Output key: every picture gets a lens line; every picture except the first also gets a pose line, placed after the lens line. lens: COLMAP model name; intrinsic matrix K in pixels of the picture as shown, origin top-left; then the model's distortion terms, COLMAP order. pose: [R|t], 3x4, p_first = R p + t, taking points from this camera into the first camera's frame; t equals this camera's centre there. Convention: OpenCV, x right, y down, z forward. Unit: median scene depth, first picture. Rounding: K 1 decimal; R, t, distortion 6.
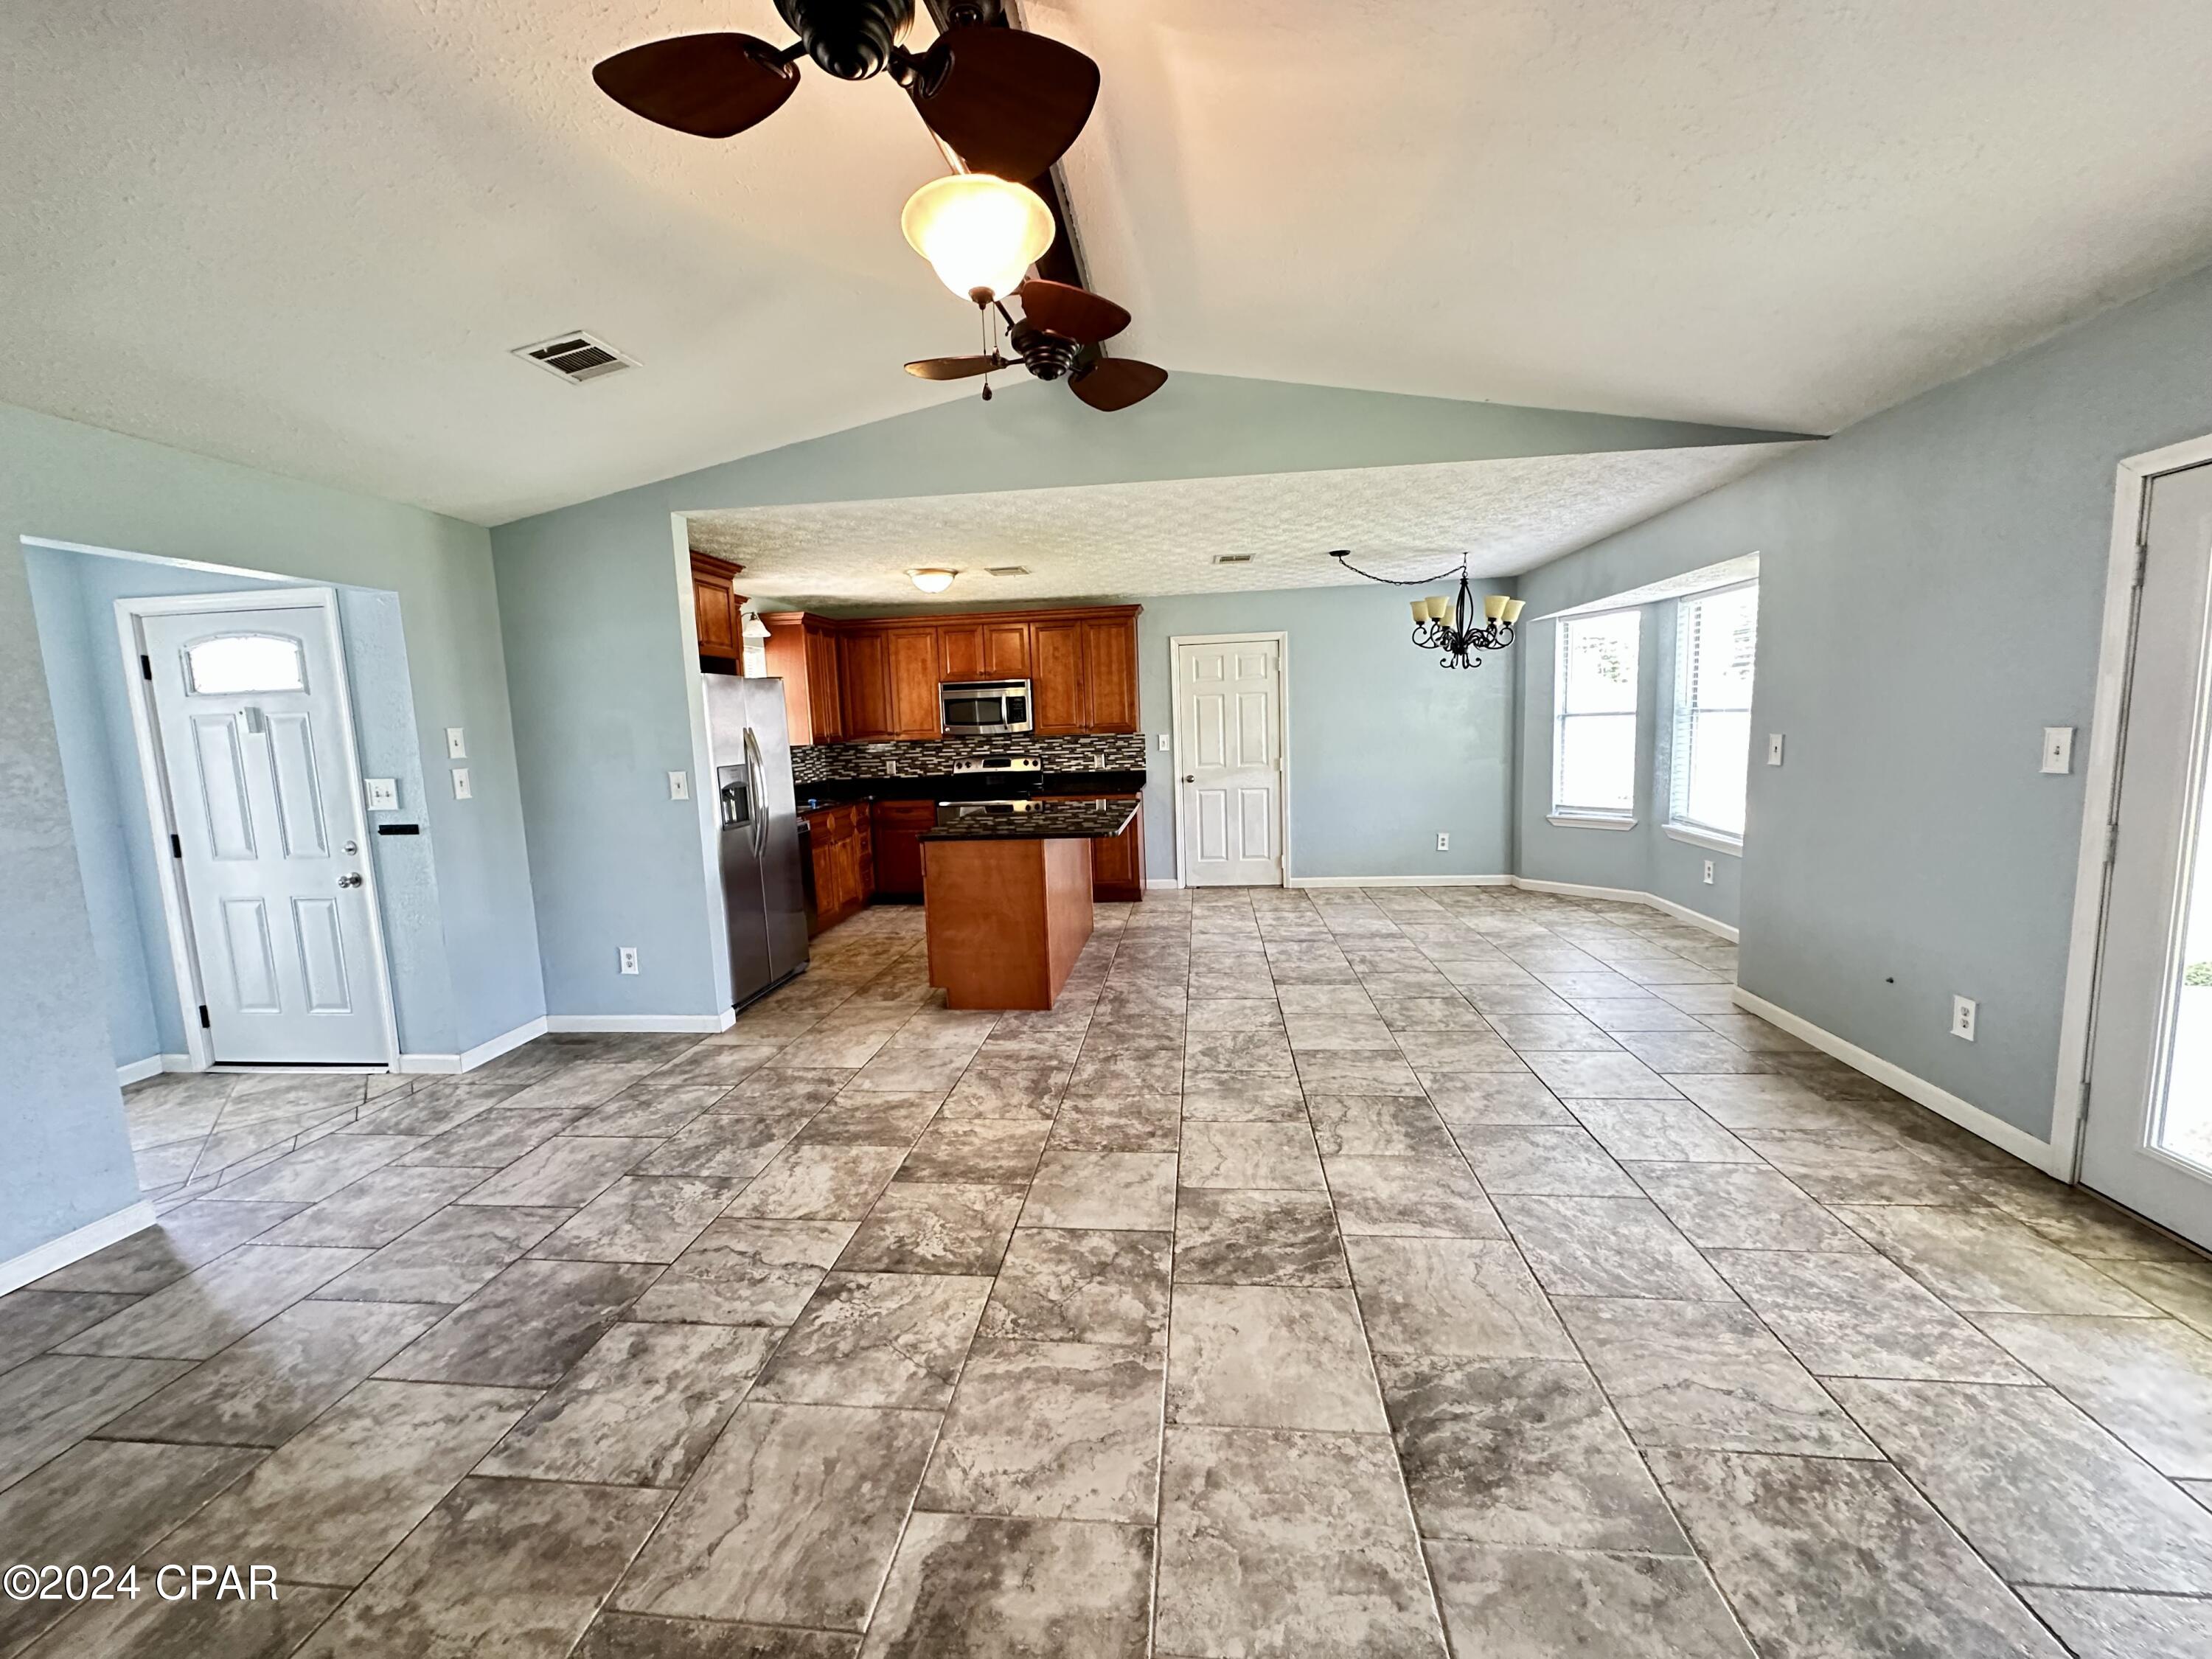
lens RADIAL K [[880.9, 0, 1108.8], [0, 880.9, 832.6], [0, 0, 1]] dist [-0.001341, 0.000984]
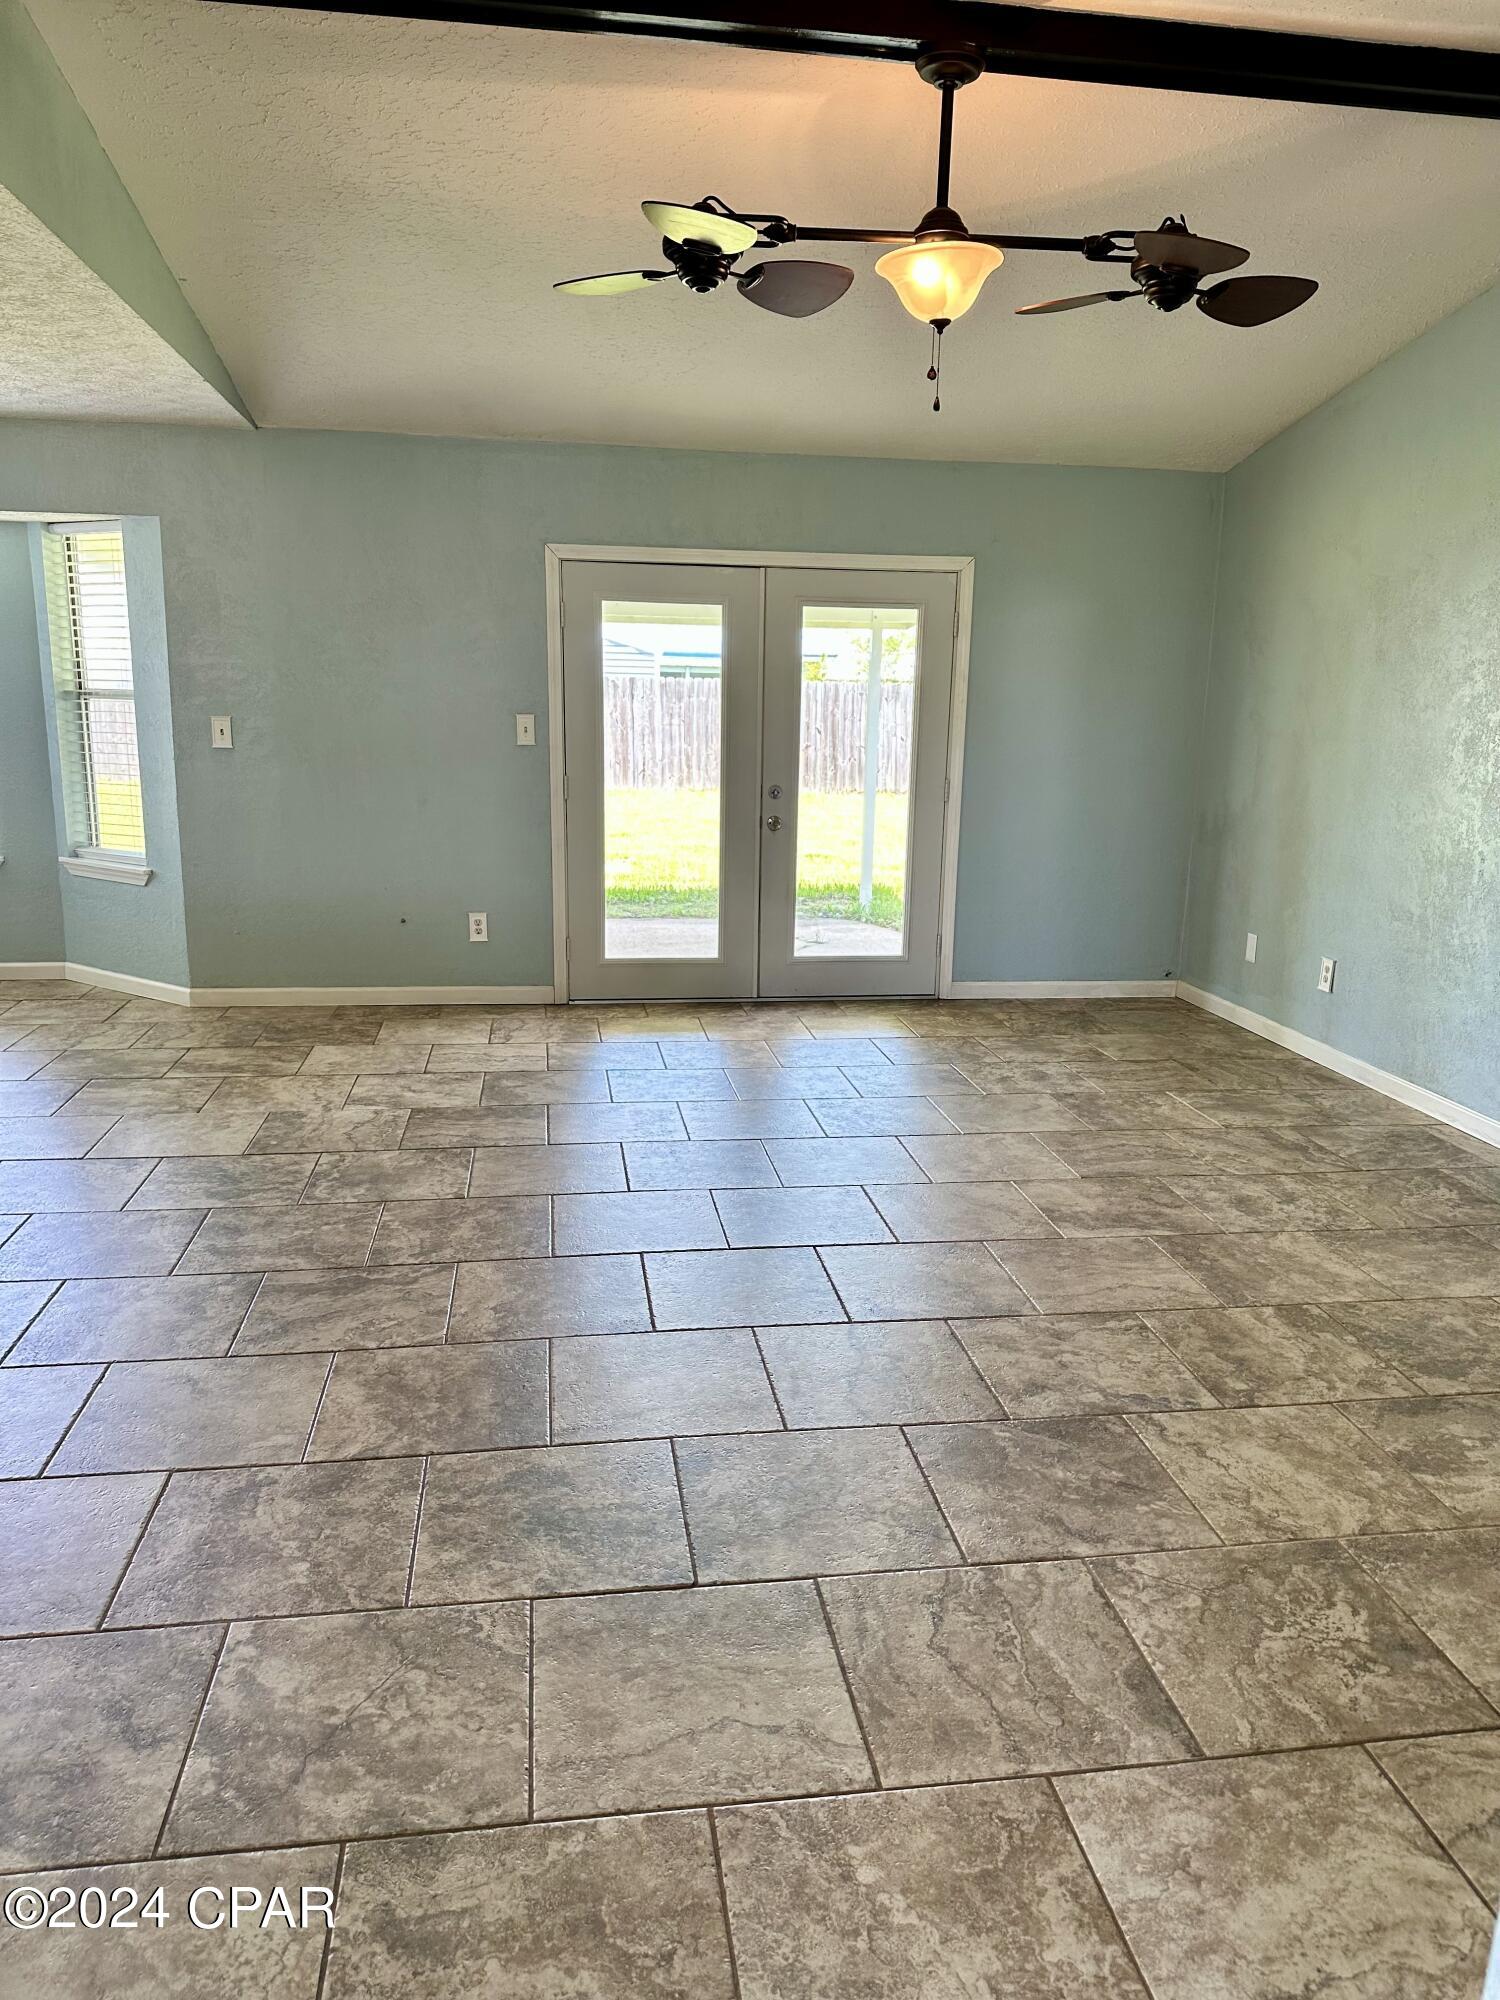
lens RADIAL K [[1397.5, 0, 756.3], [0, 1397.5, 992.1], [0, 0, 1]] dist [0.065448, -0.076569]
pose [[-0.254232, -0.168229, 0.952400, -1.122840], [0.110946, 0.973182, 0.201515, -0.075457], [-0.960759, 0.156896, -0.228749, 0.985852]]
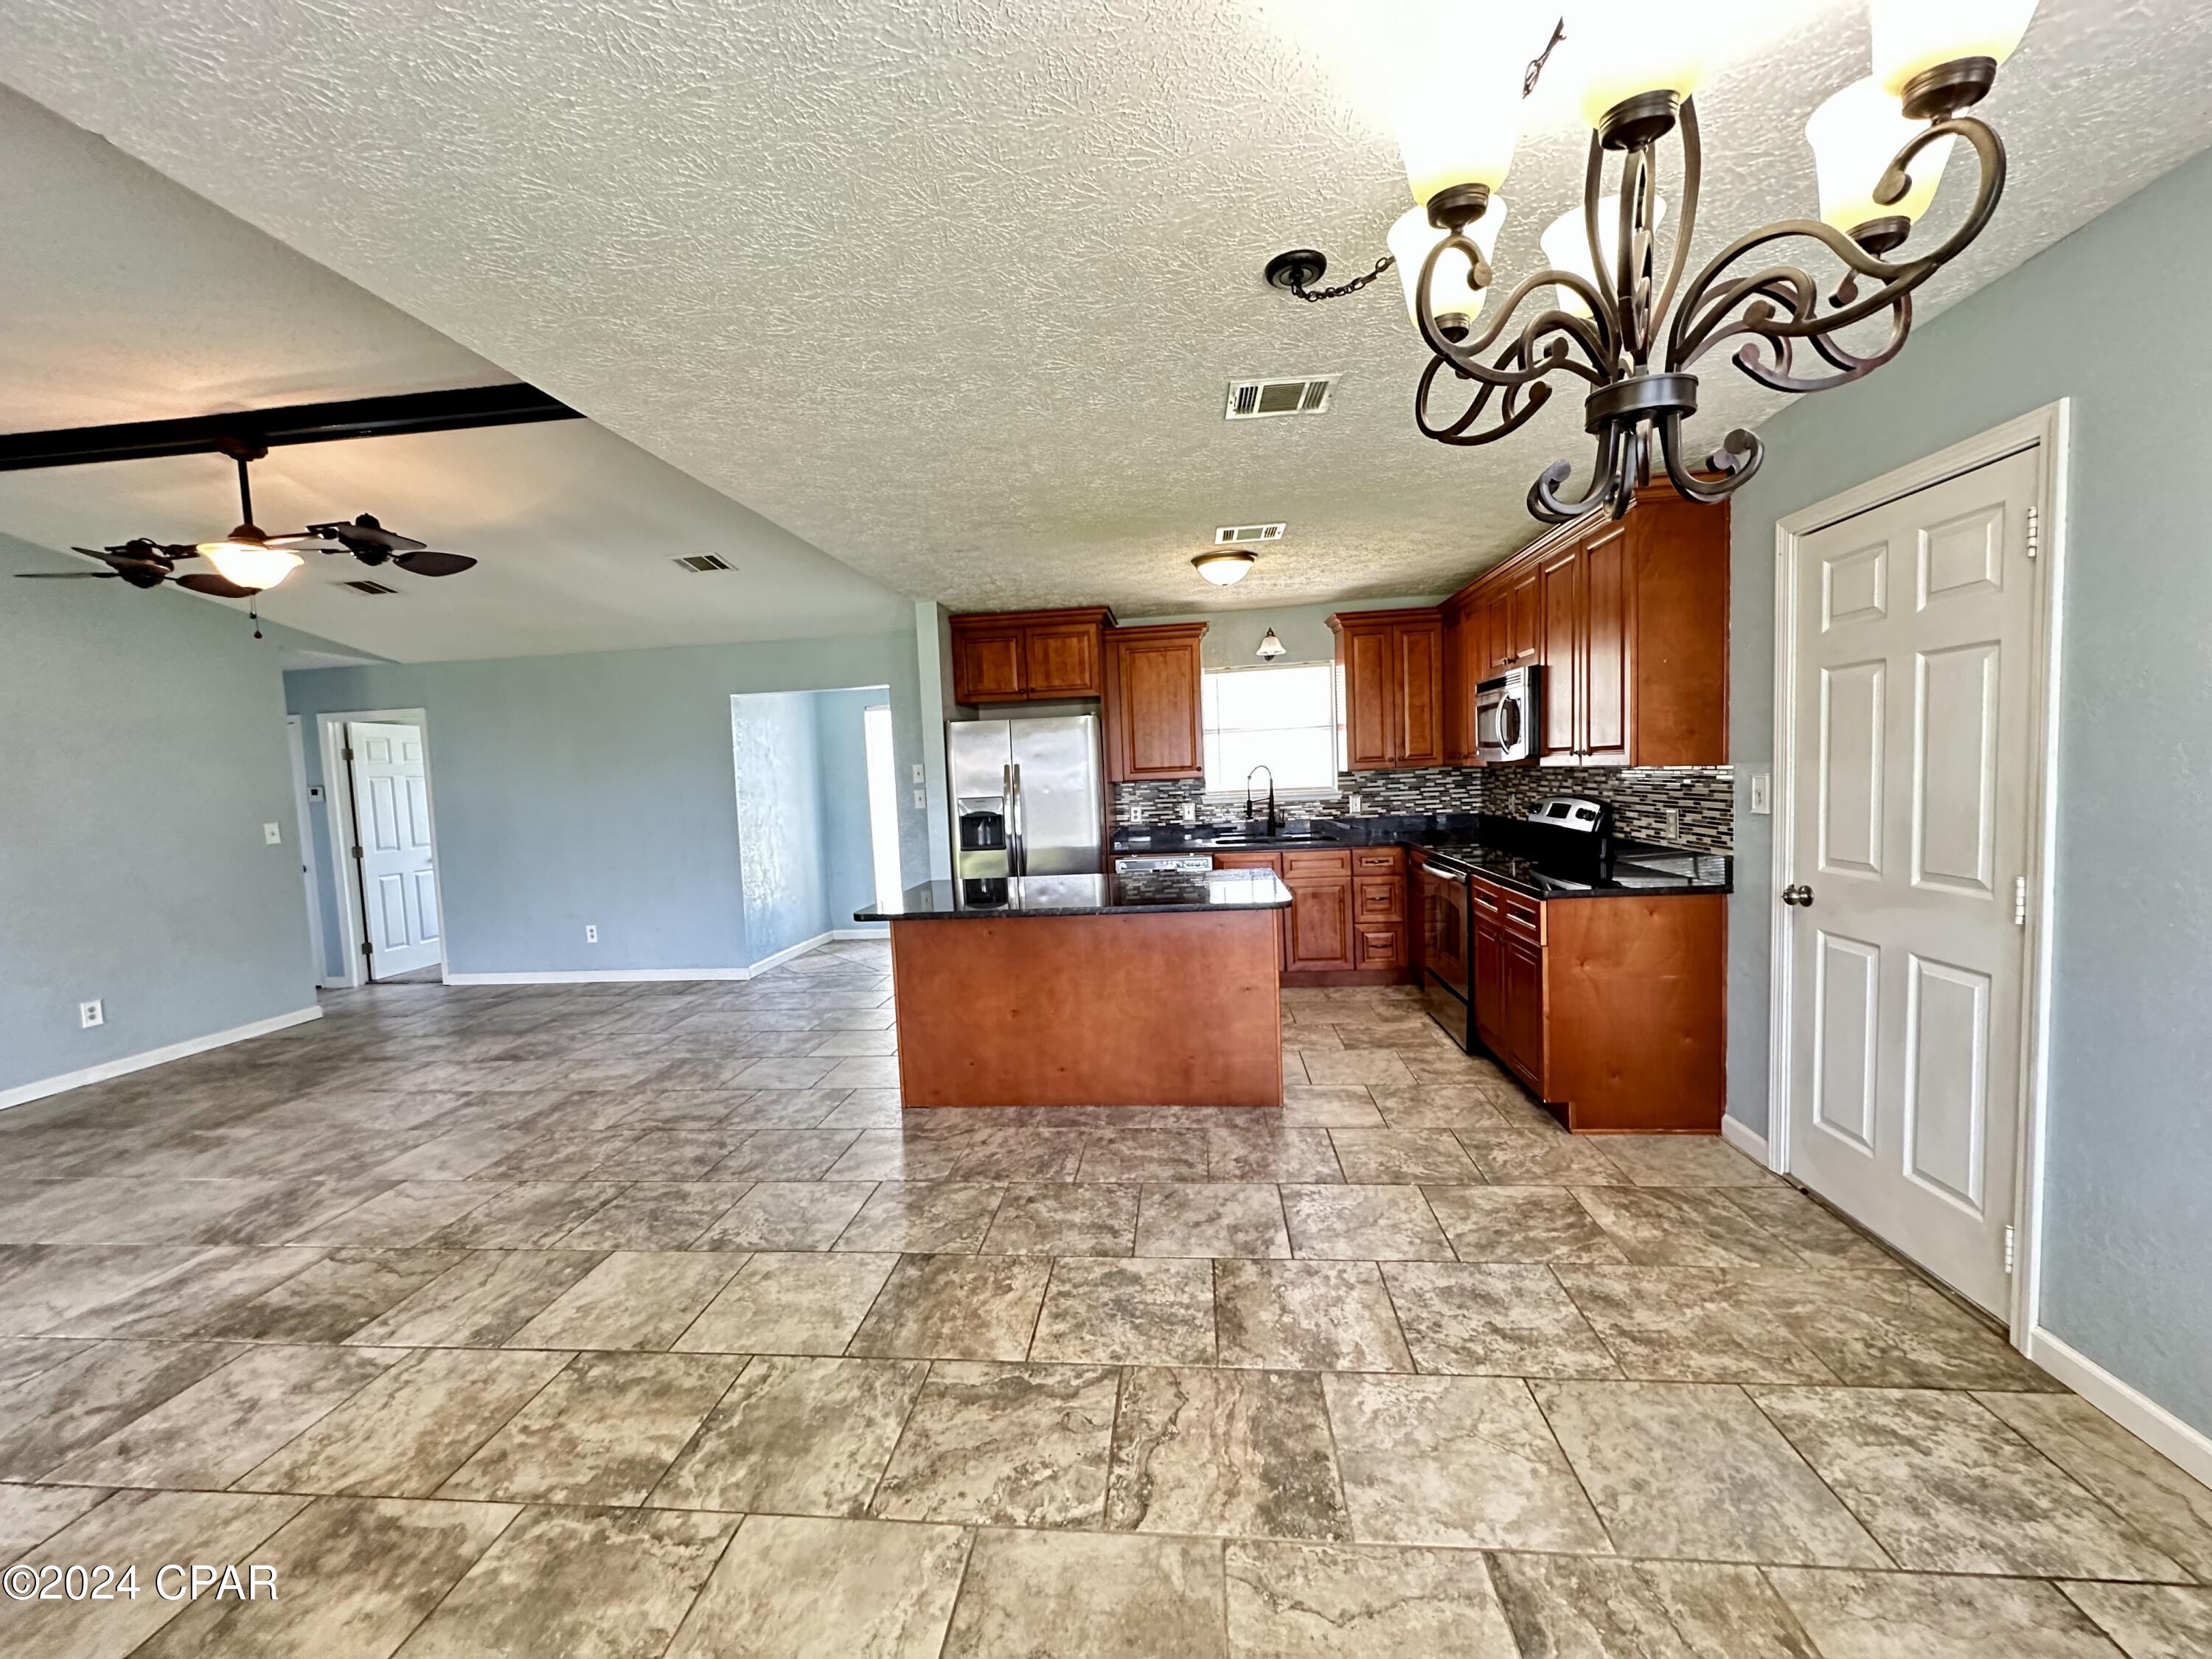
lens RADIAL K [[880.9, 0, 1105.7], [0, 880.9, 832.1], [0, 0, 1]] dist [-0.001341, 0.000984]
pose [[0.005187, 0.106959, -0.994250, 1.035545], [-0.082041, 0.990957, 0.106176, -0.233349], [0.996615, 0.081019, 0.013915, 1.593044]]
